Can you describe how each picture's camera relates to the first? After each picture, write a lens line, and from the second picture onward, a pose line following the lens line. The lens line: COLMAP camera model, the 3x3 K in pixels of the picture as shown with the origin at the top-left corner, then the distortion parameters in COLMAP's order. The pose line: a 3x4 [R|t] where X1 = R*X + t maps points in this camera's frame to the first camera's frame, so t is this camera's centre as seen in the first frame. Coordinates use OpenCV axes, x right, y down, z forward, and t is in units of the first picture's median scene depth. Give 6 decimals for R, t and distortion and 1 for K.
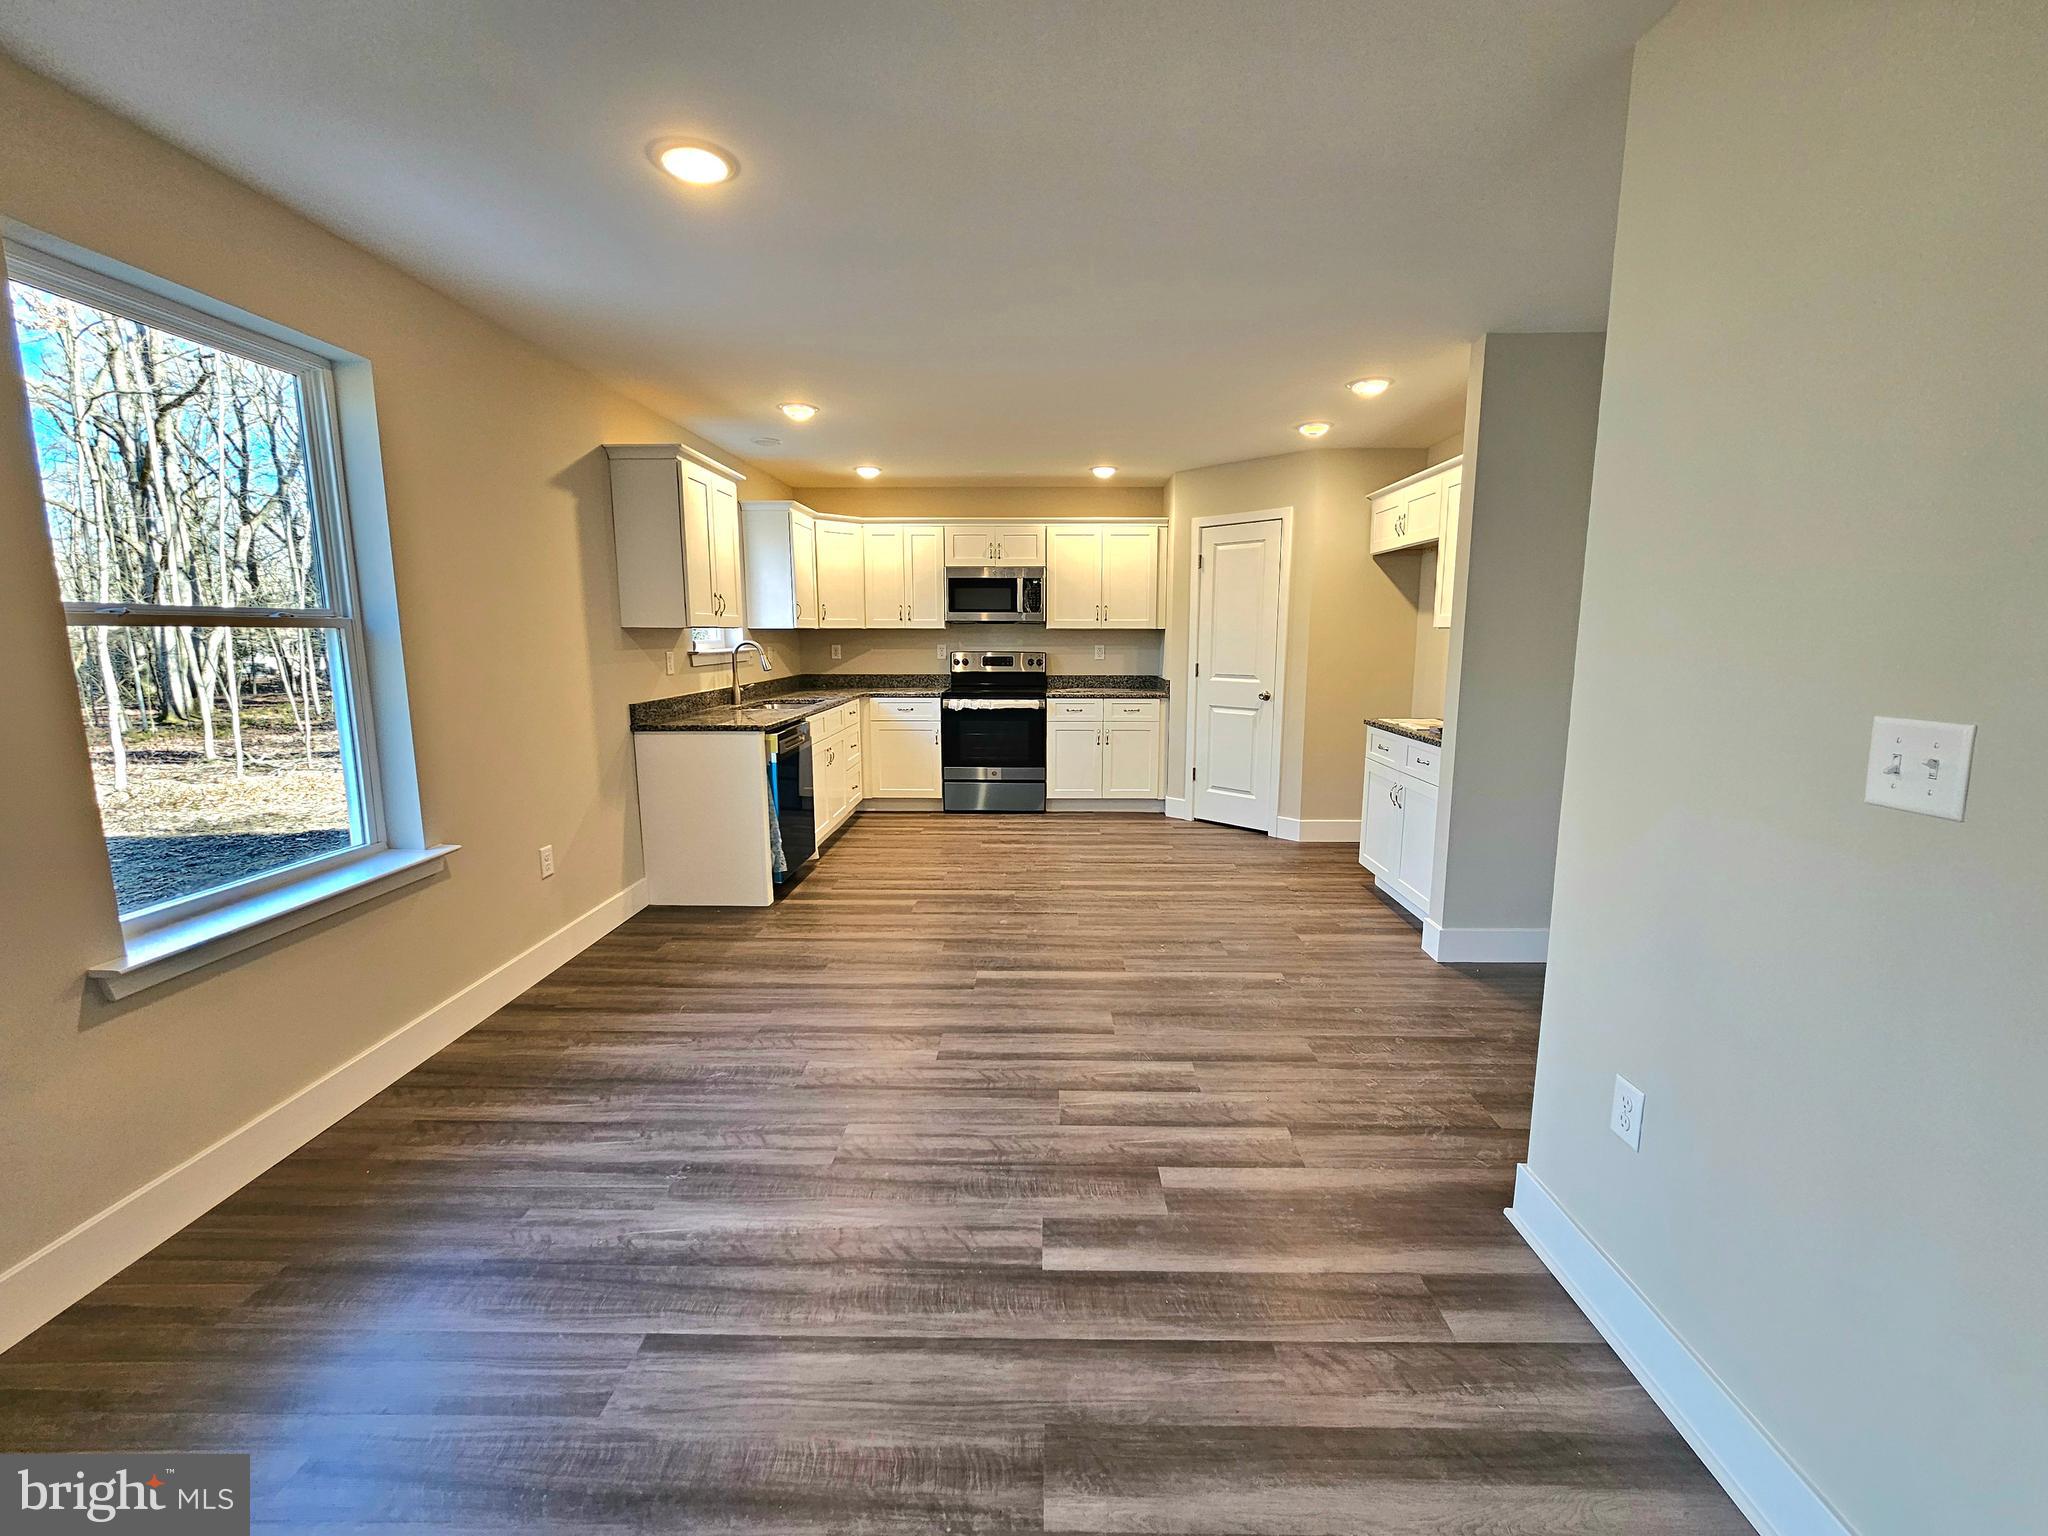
lens RADIAL K [[839.2, 0, 1024.0], [0, 839.2, 768.0], [0, 0, 1]] dist [-0.001605, -0.000017]
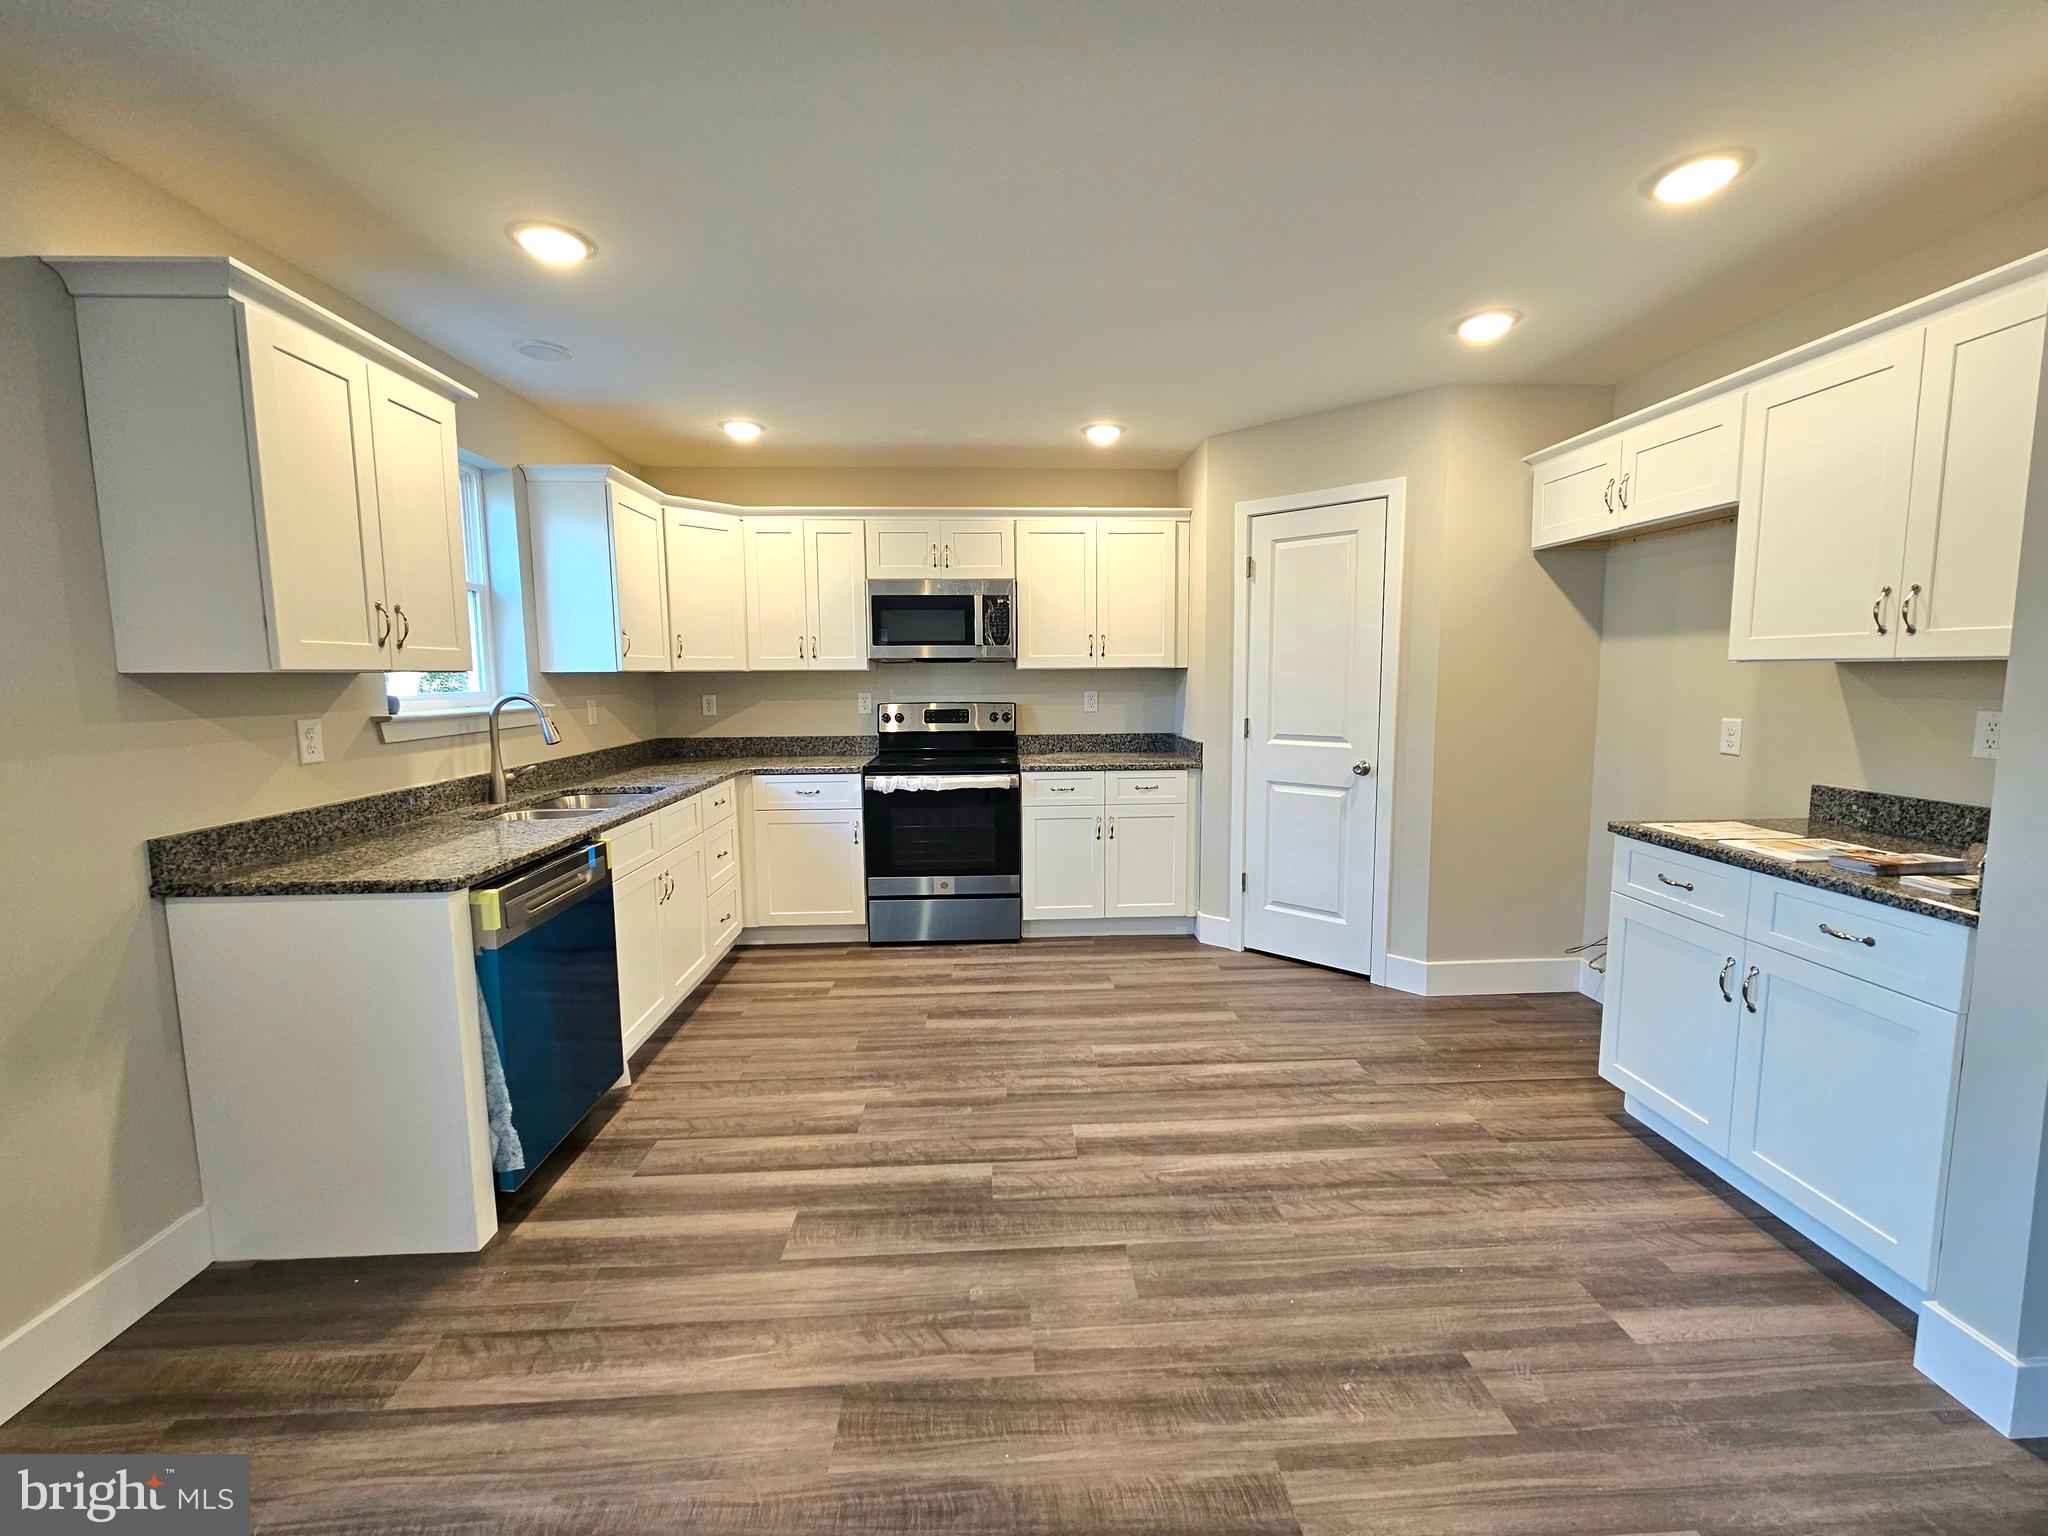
lens RADIAL K [[839.2, 0, 1024.0], [0, 839.2, 768.0], [0, 0, 1]] dist [-0.001605, -0.000017]
pose [[0.997619, -0.016323, 0.067001, -0.015783], [0.019496, 0.998706, -0.046977, -0.055368], [-0.066147, 0.048171, 0.996646, 0.335908]]
